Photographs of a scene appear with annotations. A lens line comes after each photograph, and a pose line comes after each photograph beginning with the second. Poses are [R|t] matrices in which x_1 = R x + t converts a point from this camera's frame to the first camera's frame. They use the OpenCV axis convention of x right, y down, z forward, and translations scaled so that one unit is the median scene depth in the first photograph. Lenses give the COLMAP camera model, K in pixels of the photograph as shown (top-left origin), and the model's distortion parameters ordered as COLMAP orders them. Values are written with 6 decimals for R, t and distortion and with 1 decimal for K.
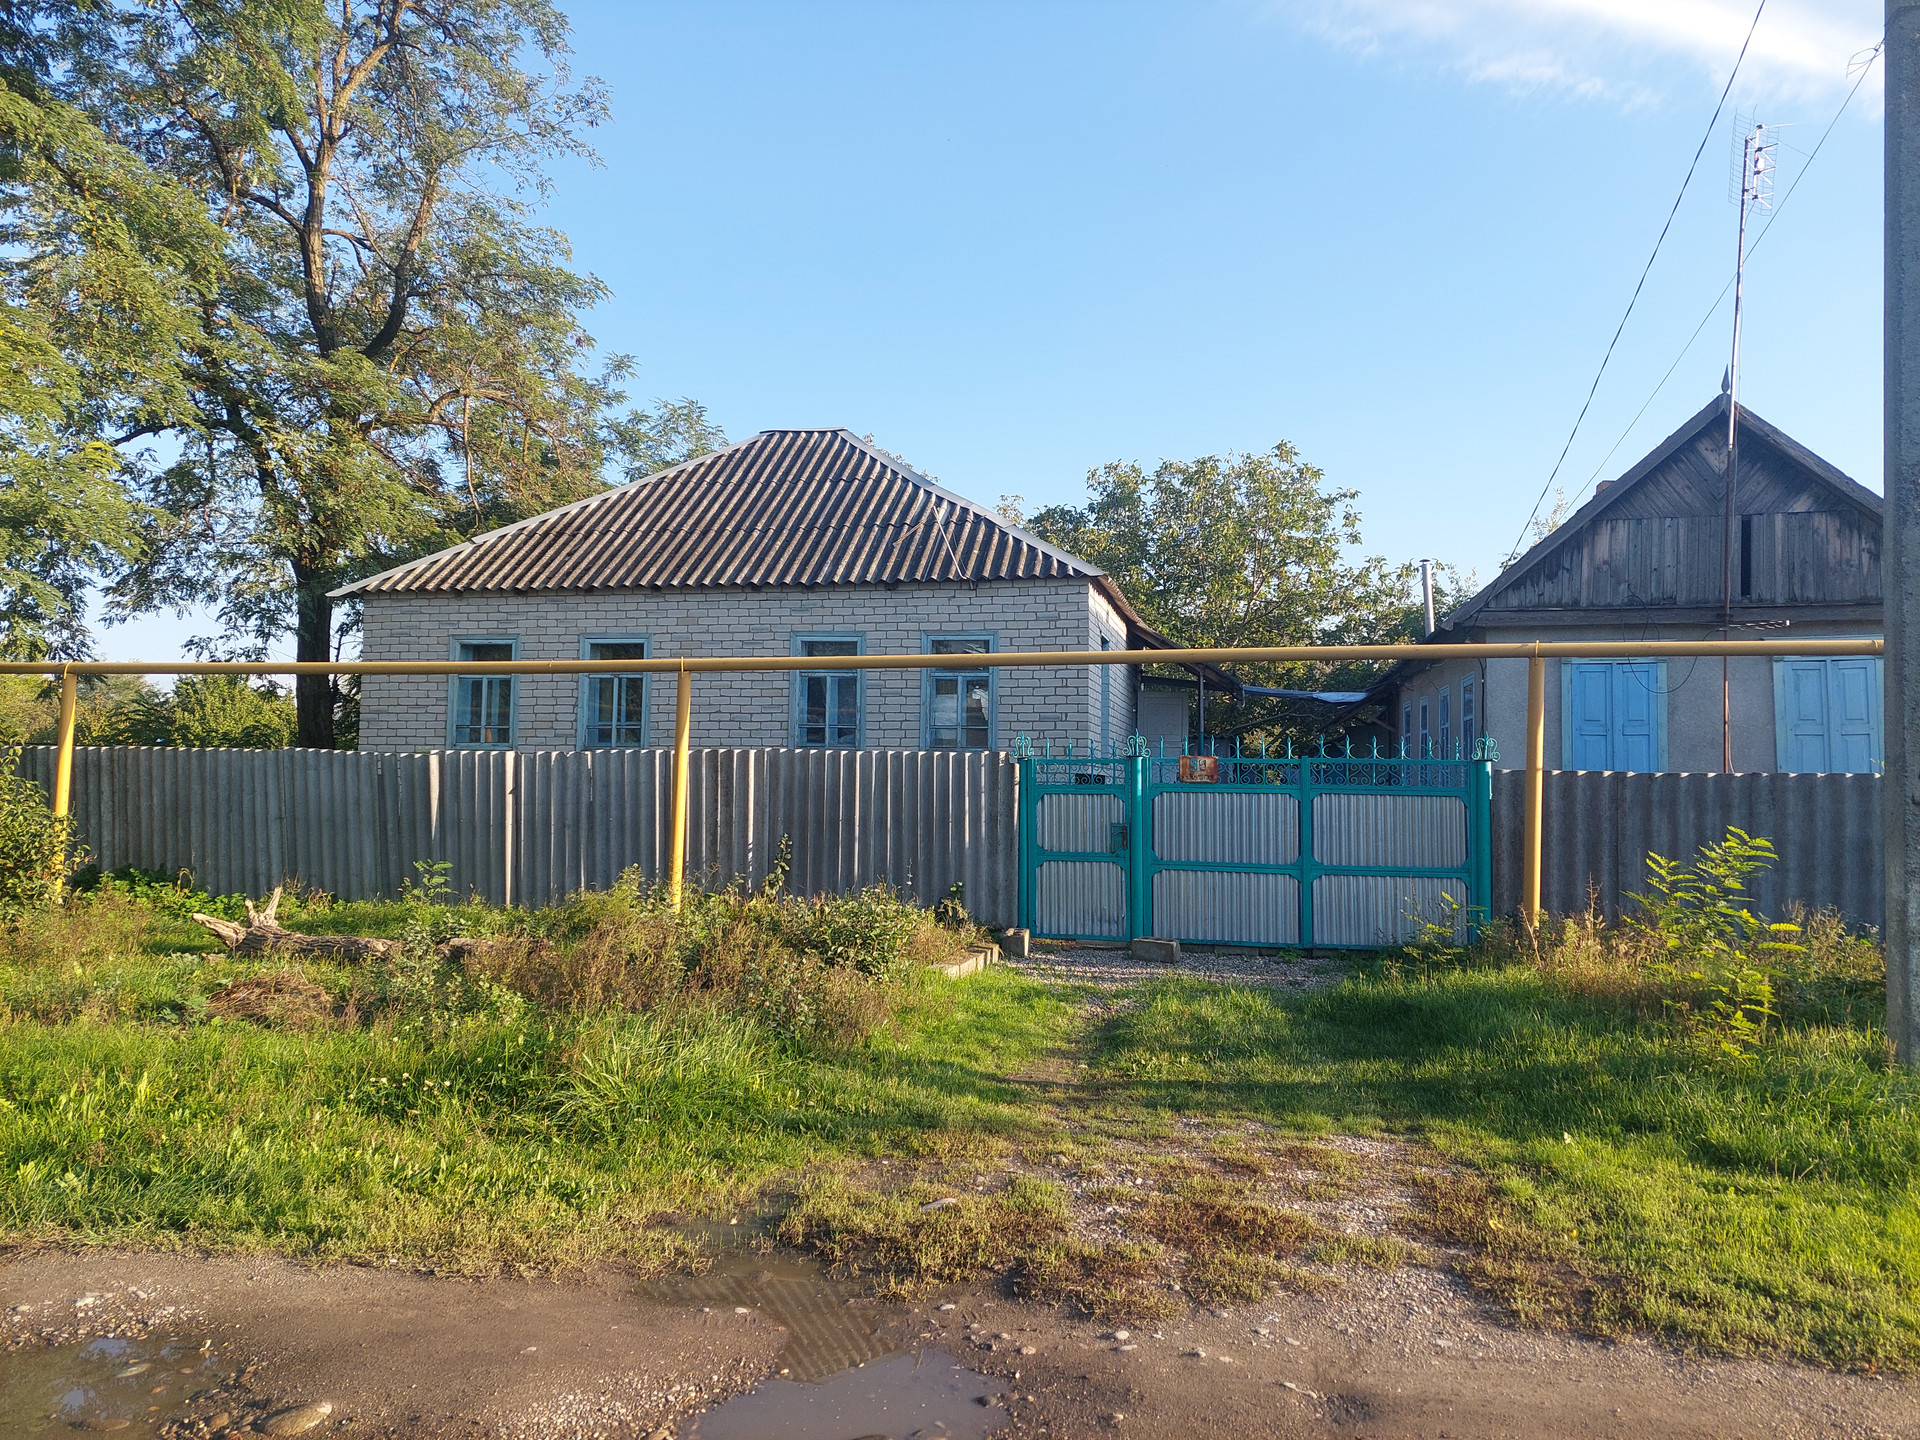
lens RADIAL K [[1344.9, 0, 960.2], [0, 1344.9, 722.3], [0, 0, 1]] dist [-0.000440, -0.000012]
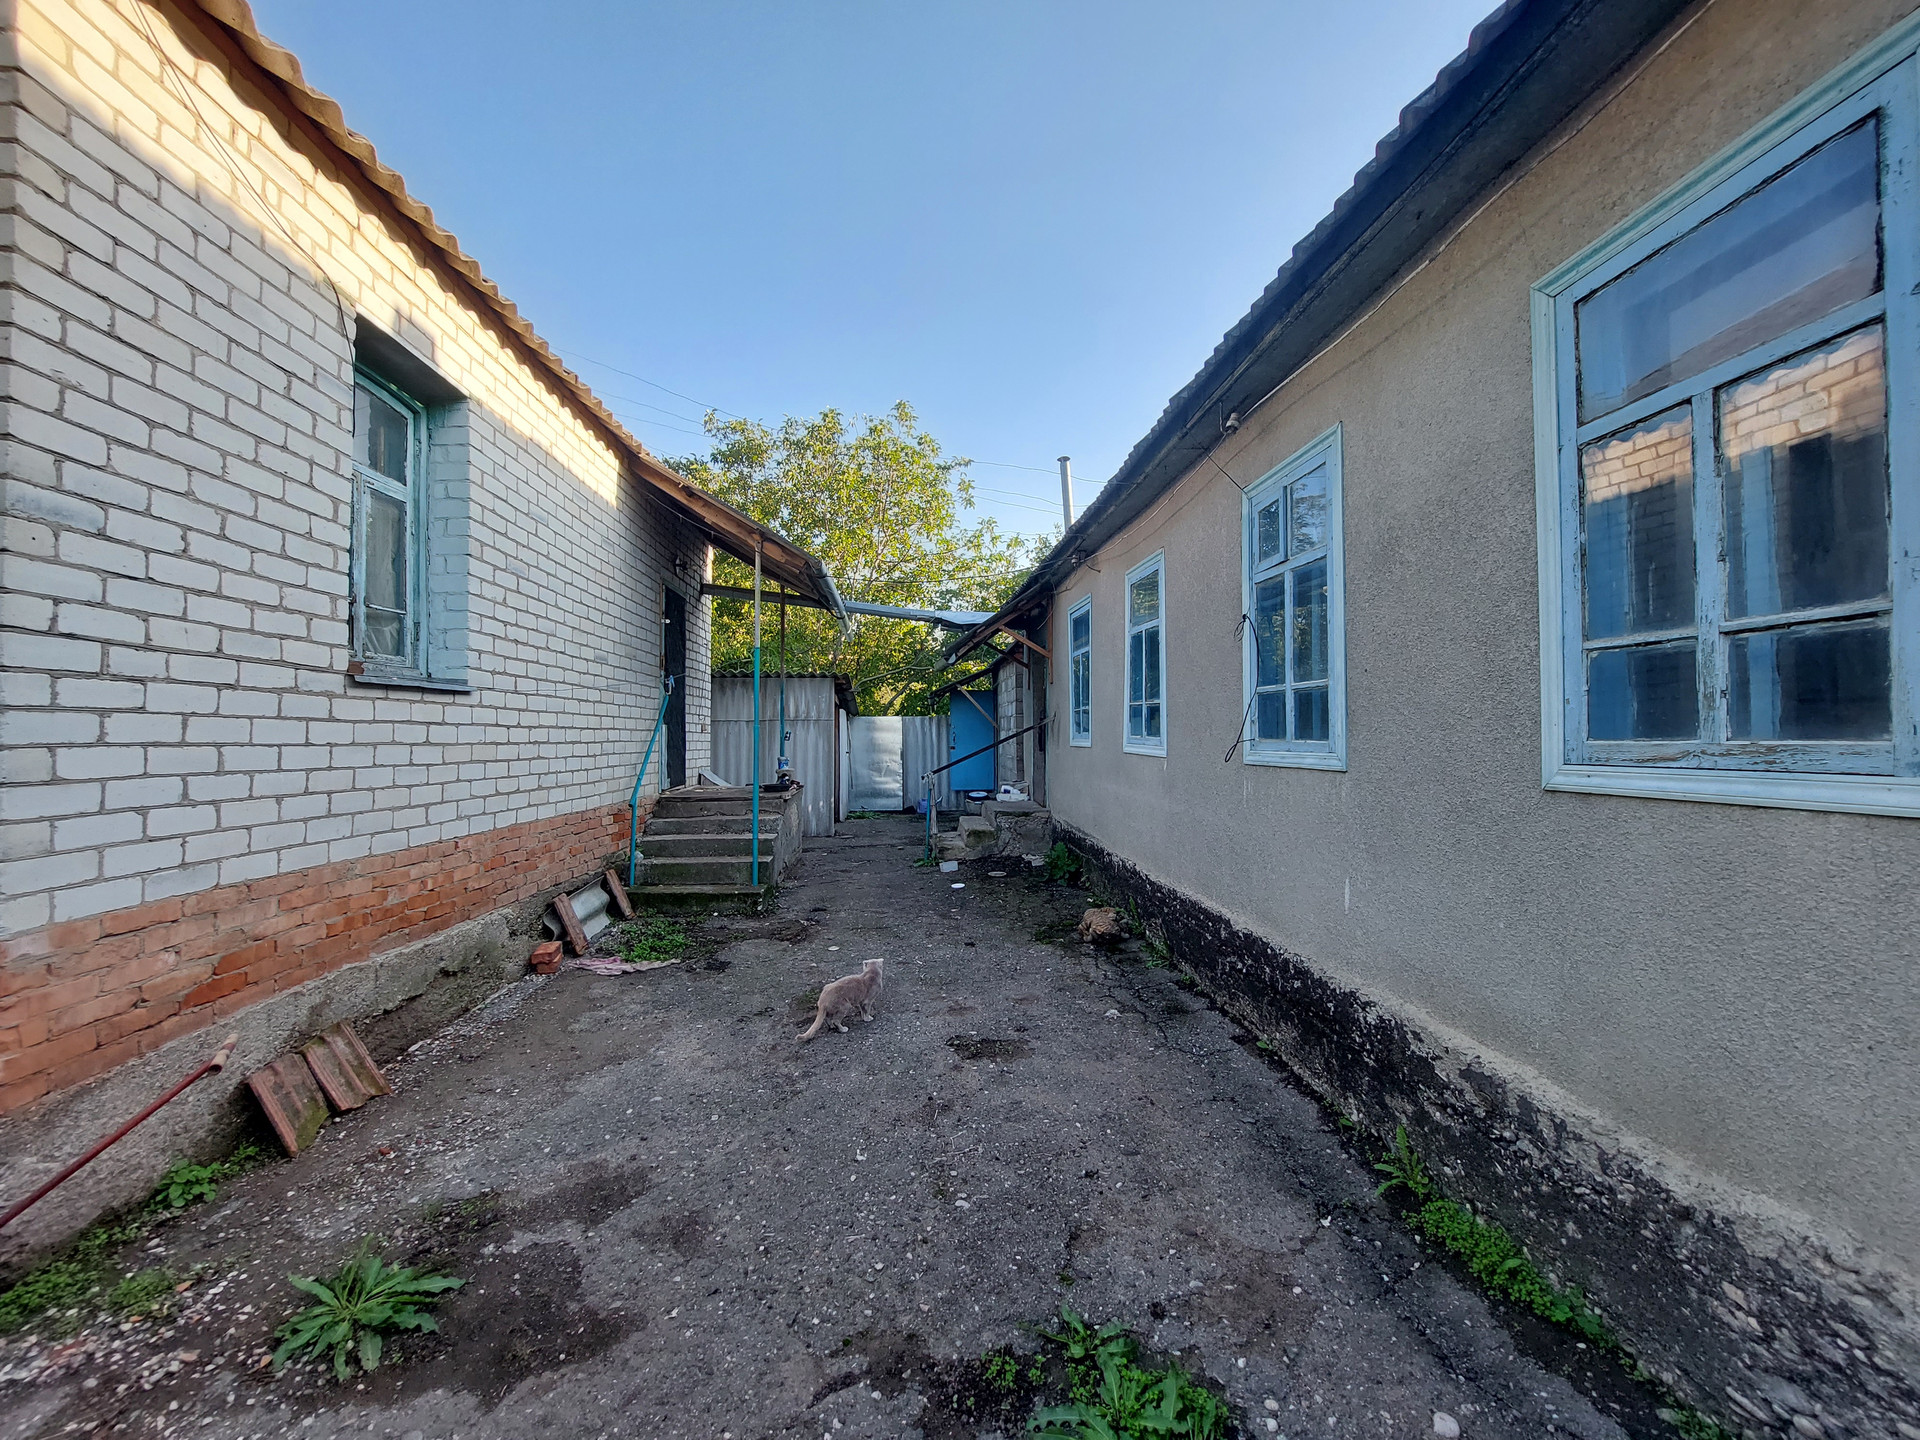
lens RADIAL K [[794.1, 0, 961.6], [0, 794.1, 721.2], [0, 0, 1]] dist [0.000199, 0.000002]
pose [[0.963754, -0.001926, 0.266786, 0.117562], [0.007941, 0.999738, -0.021471, 0.050793], [-0.266675, 0.022812, 0.963517, 0.392372]]
